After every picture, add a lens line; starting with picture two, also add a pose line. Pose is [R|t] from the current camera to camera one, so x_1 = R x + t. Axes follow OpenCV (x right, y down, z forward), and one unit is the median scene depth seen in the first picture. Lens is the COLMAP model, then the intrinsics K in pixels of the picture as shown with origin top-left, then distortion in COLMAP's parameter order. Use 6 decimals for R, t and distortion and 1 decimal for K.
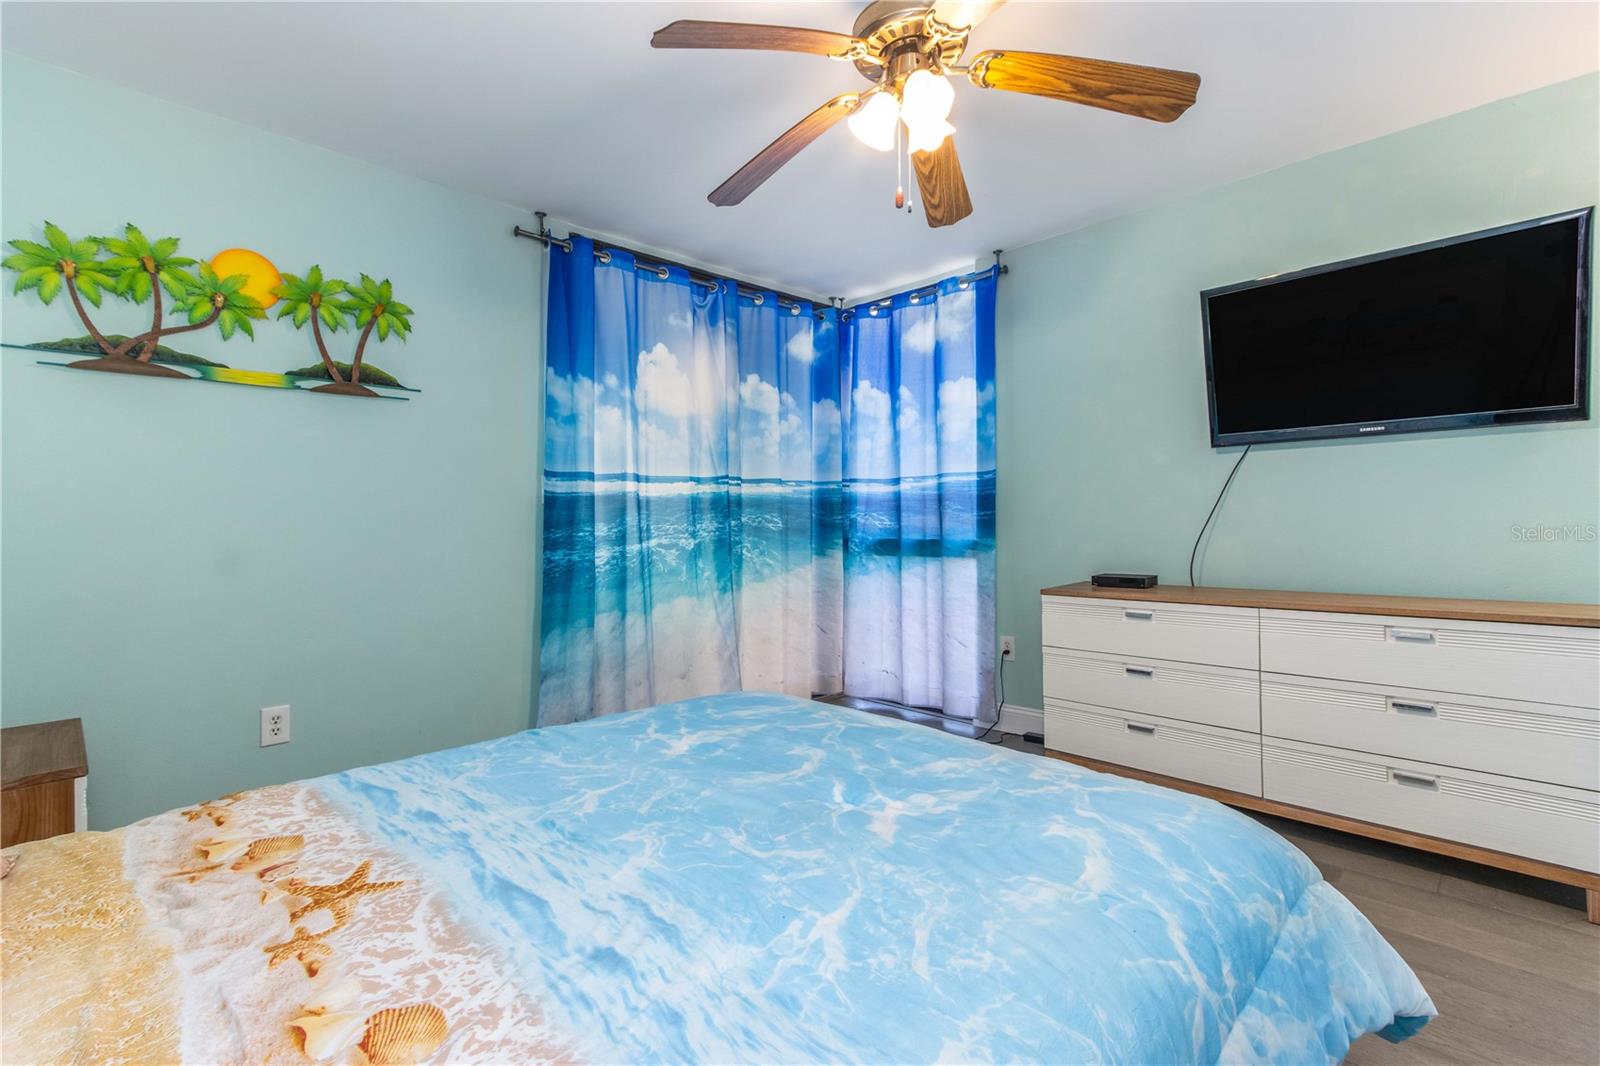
lens RADIAL K [[736.5, 0, 795.6], [0, 736.5, 526.3], [0, 0, 1]] dist [0.021543, -0.000537]
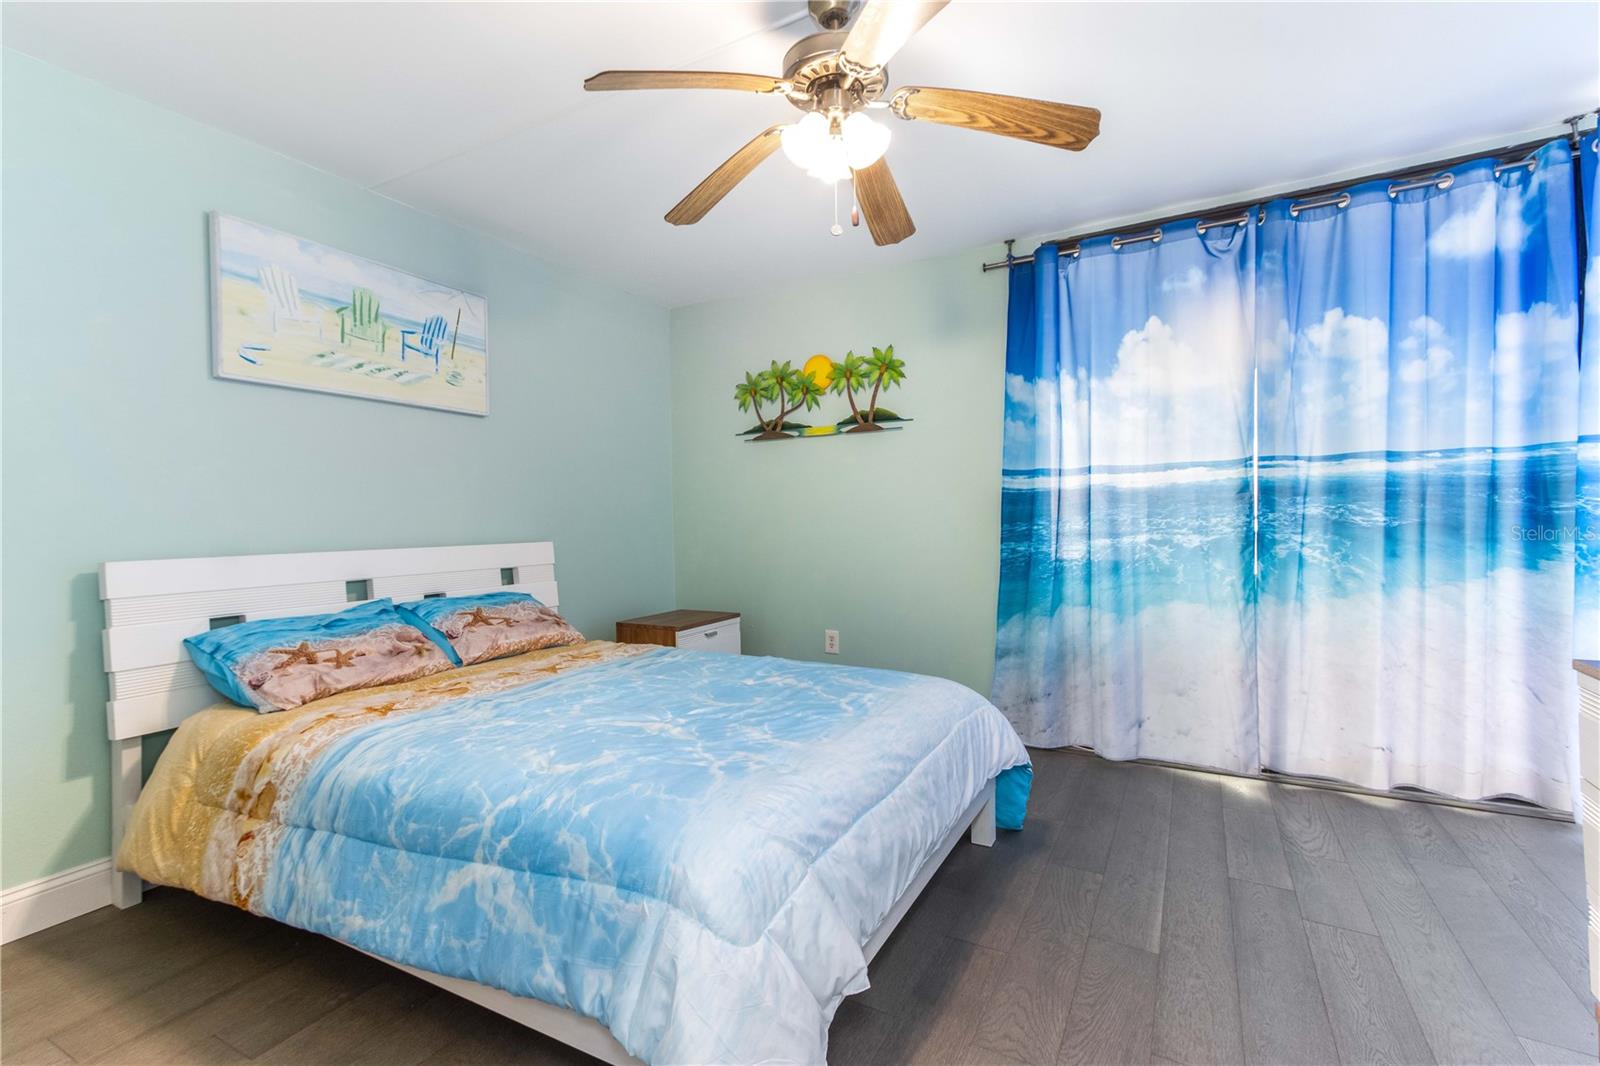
lens RADIAL K [[736.5, 0, 771.4], [0, 736.5, 523.8], [0, 0, 1]] dist [0.021543, -0.000537]
pose [[0.262123, 0.009427, -0.964988, 0.637927], [0.001428, 0.999947, 0.010156, -0.005911], [0.965033, -0.004040, 0.262096, 0.350187]]
